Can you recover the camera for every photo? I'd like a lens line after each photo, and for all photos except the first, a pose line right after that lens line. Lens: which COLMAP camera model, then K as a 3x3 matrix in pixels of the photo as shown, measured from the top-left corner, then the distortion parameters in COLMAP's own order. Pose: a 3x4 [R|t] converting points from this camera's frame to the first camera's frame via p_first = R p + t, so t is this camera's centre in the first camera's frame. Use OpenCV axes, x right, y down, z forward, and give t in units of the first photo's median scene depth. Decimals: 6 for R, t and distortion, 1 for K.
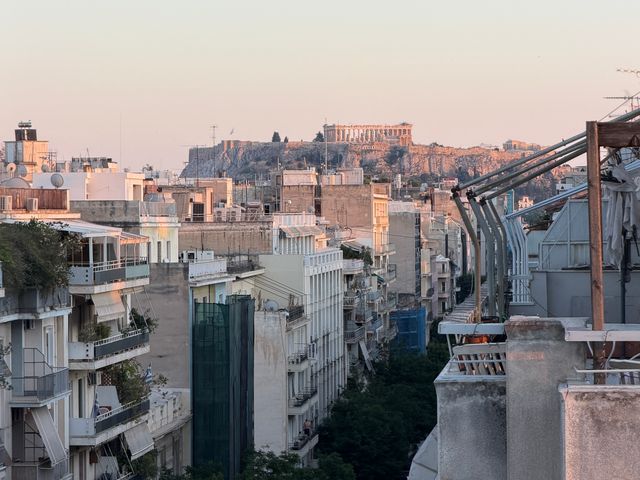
lens RADIAL K [[1897.2, 0, 319.5], [0, 1897.2, 240.3], [0, 0, 1]] dist [-0.058687, 0.000000]
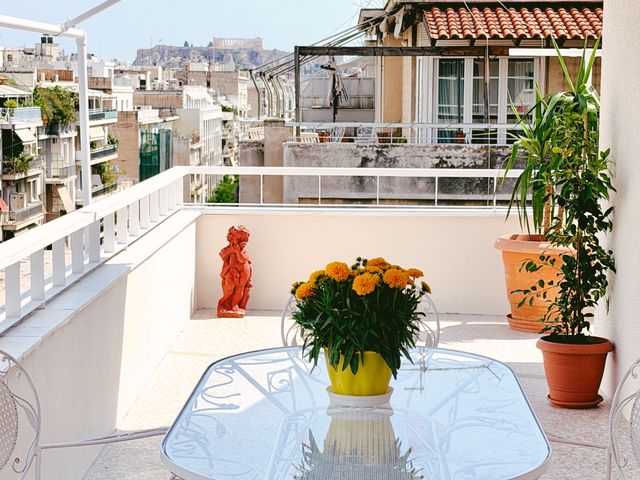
lens RADIAL K [[1233.5, 0, 322.8], [0, 1233.5, 237.5], [0, 0, 1]] dist [-0.034044, 0.000000]
pose [[0.996268, 0.009311, 0.085807, 0.008979], [-0.018023, 0.994691, 0.101320, 0.008655], [-0.084408, -0.102488, 0.991147, -0.219084]]
